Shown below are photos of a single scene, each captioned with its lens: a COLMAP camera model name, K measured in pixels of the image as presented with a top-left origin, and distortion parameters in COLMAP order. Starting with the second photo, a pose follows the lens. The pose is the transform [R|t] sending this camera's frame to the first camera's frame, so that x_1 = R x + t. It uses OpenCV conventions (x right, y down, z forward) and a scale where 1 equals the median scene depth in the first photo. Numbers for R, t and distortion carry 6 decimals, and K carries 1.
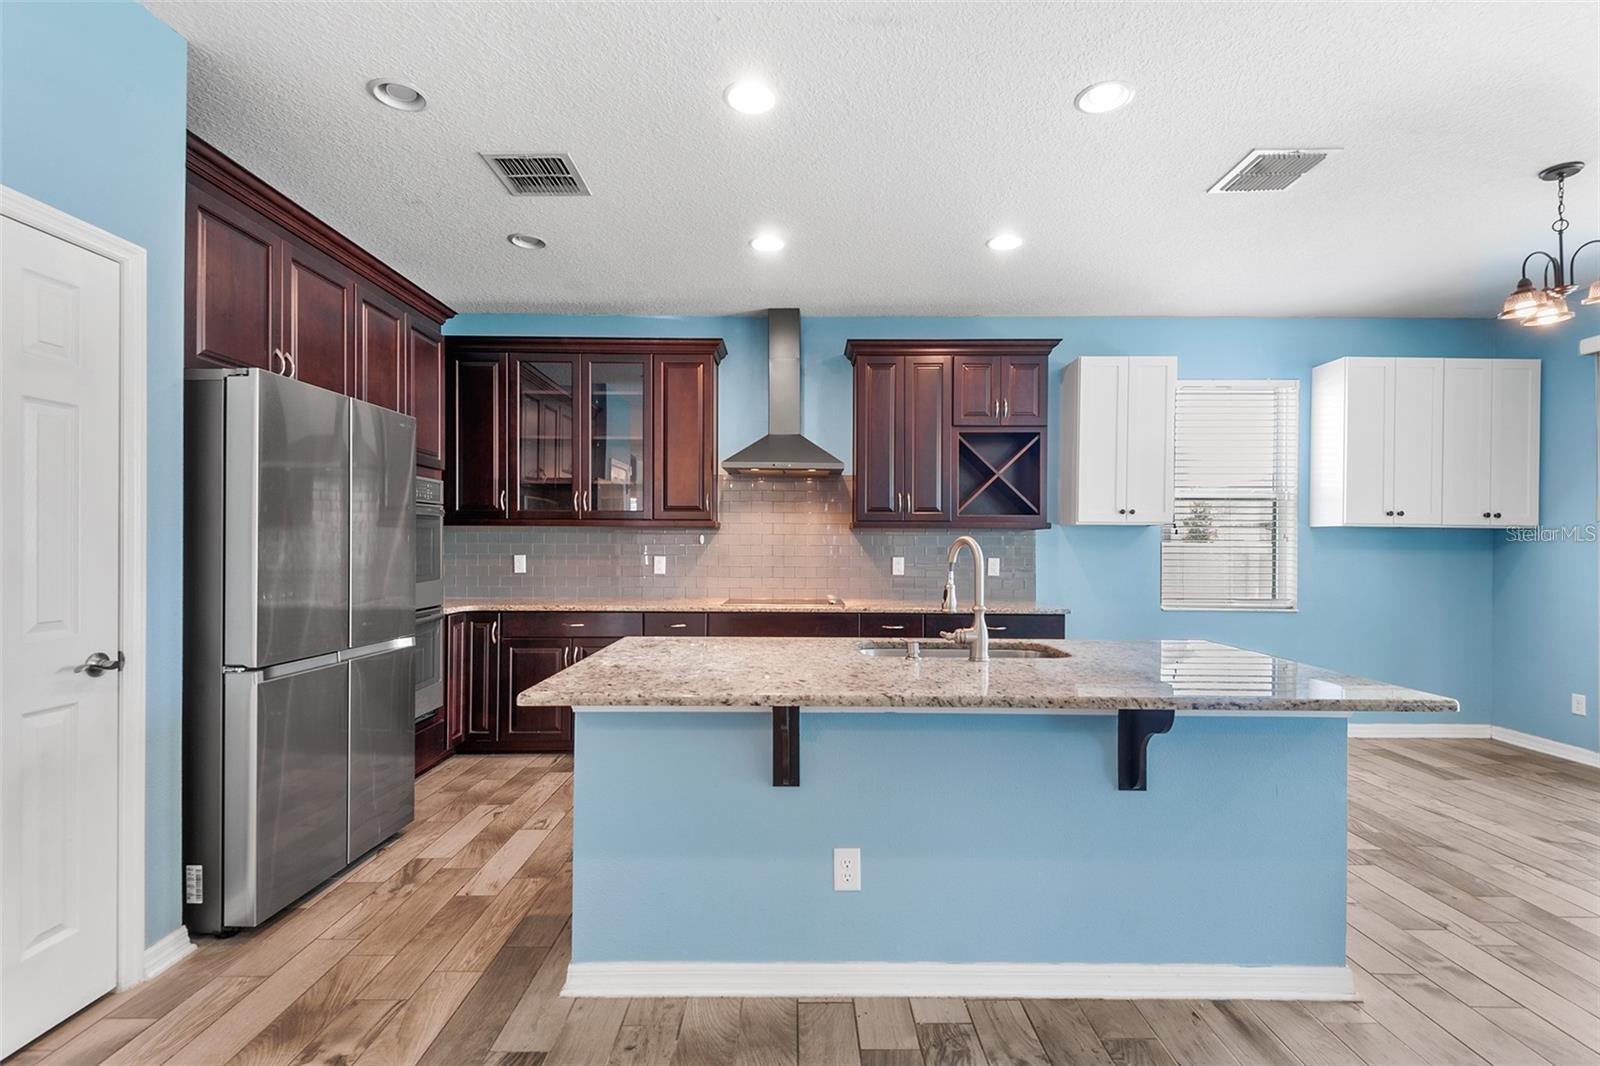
lens RADIAL K [[741.3, 0, 798.6], [0, 741.3, 546.5], [0, 0, 1]] dist [0.040384, -0.017947]
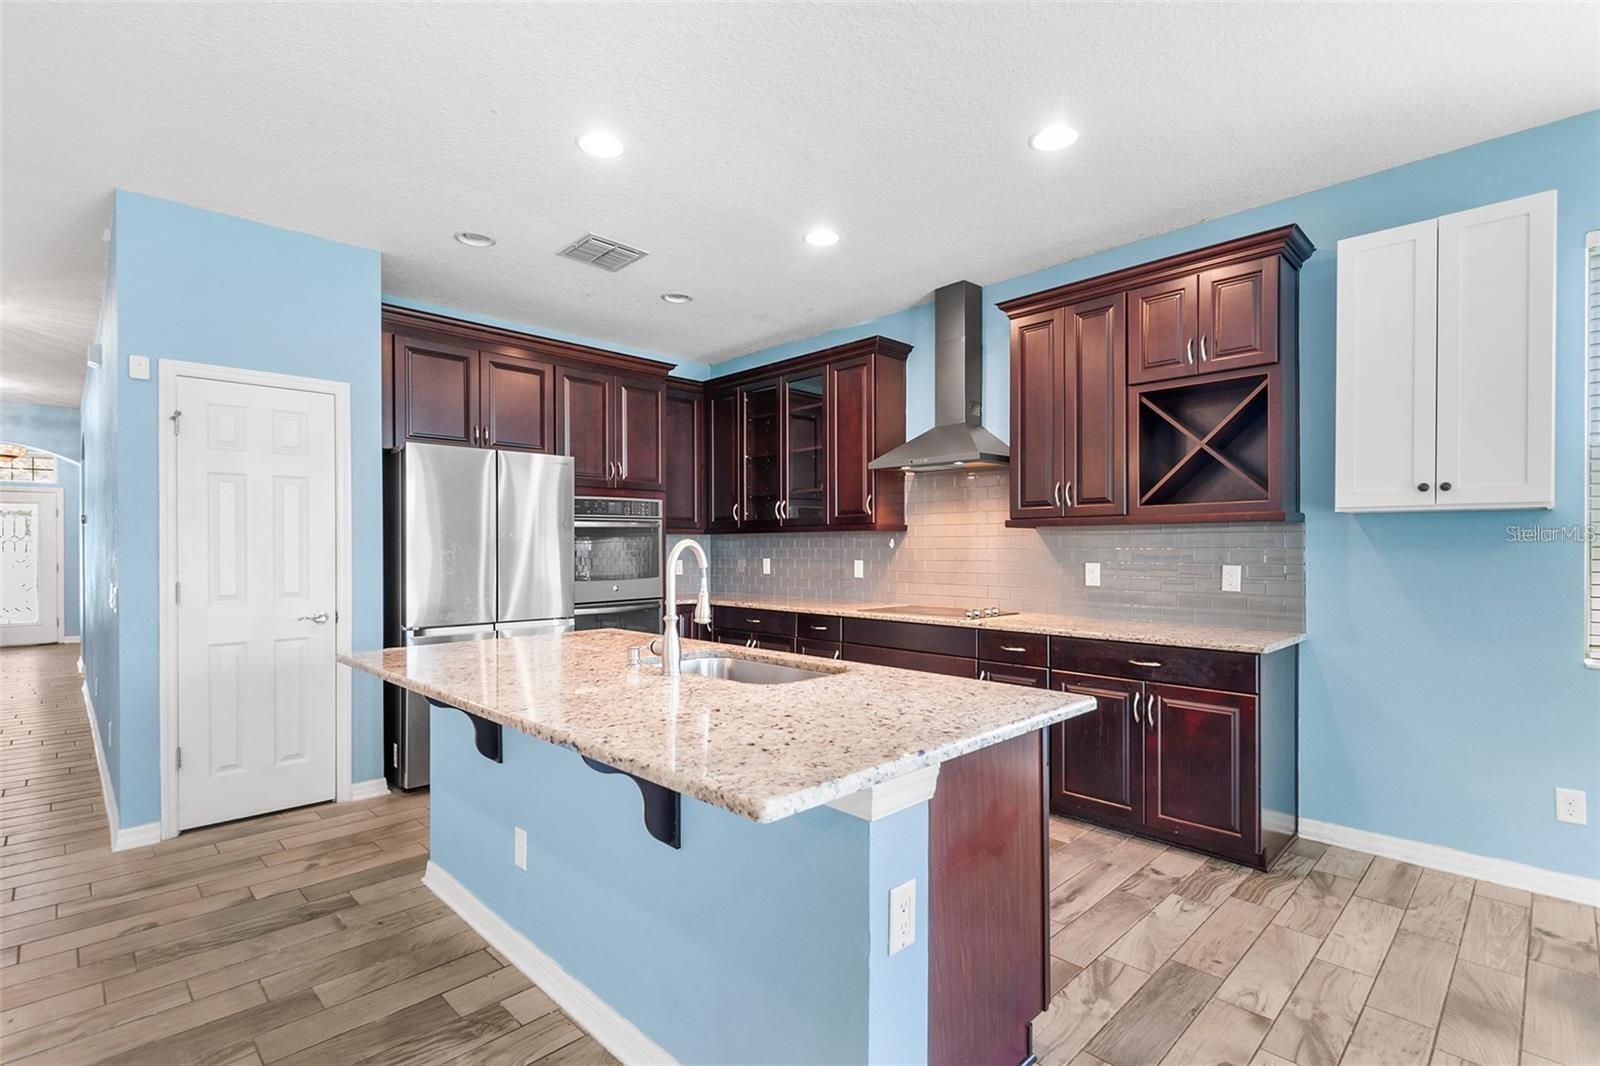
lens RADIAL K [[748.3, 0, 798.4], [0, 748.3, 557.4], [0, 0, 1]] dist [0.027113, -0.013053]
pose [[0.705823, 0.002128, -0.708385, 0.568027], [0.004259, 0.999965, 0.007247, 0.001826], [0.708375, -0.008132, 0.705789, 0.261280]]
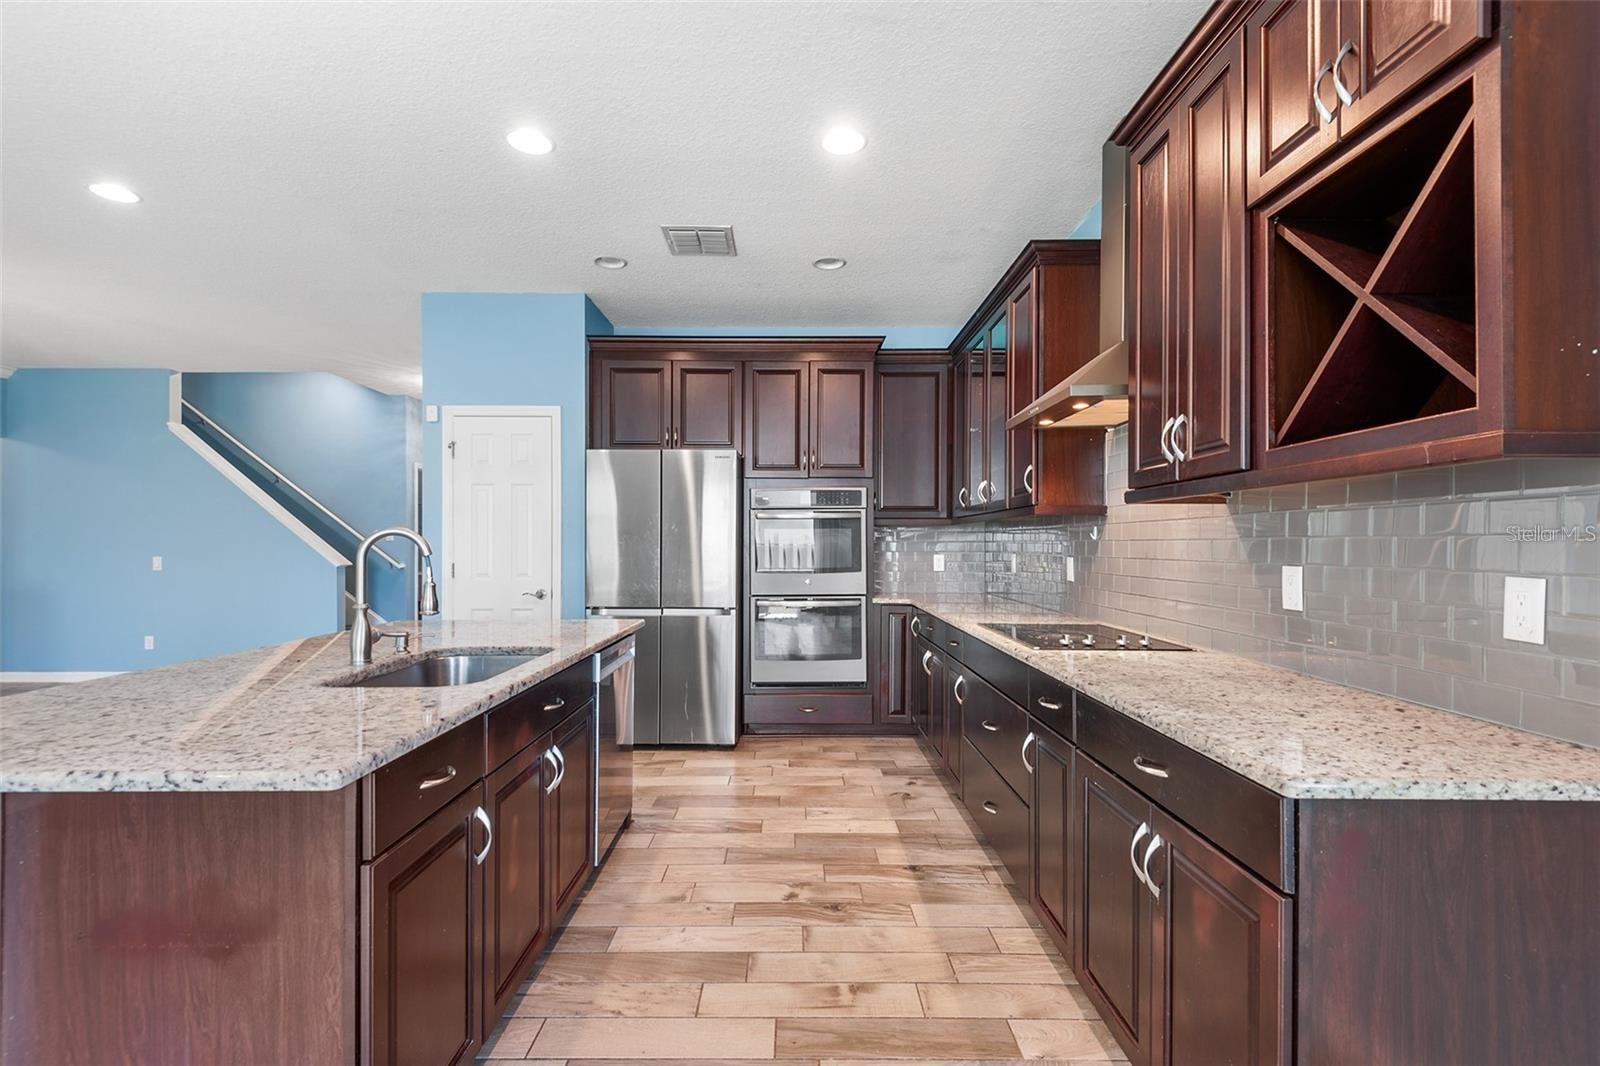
lens RADIAL K [[741.3, 0, 798.6], [0, 741.3, 546.5], [0, 0, 1]] dist [0.040384, -0.017947]
pose [[0.002523, -0.002254, -0.999994, 0.650717], [-0.003848, 0.999990, -0.002264, 0.006940], [0.999989, 0.003853, 0.002514, 0.865151]]
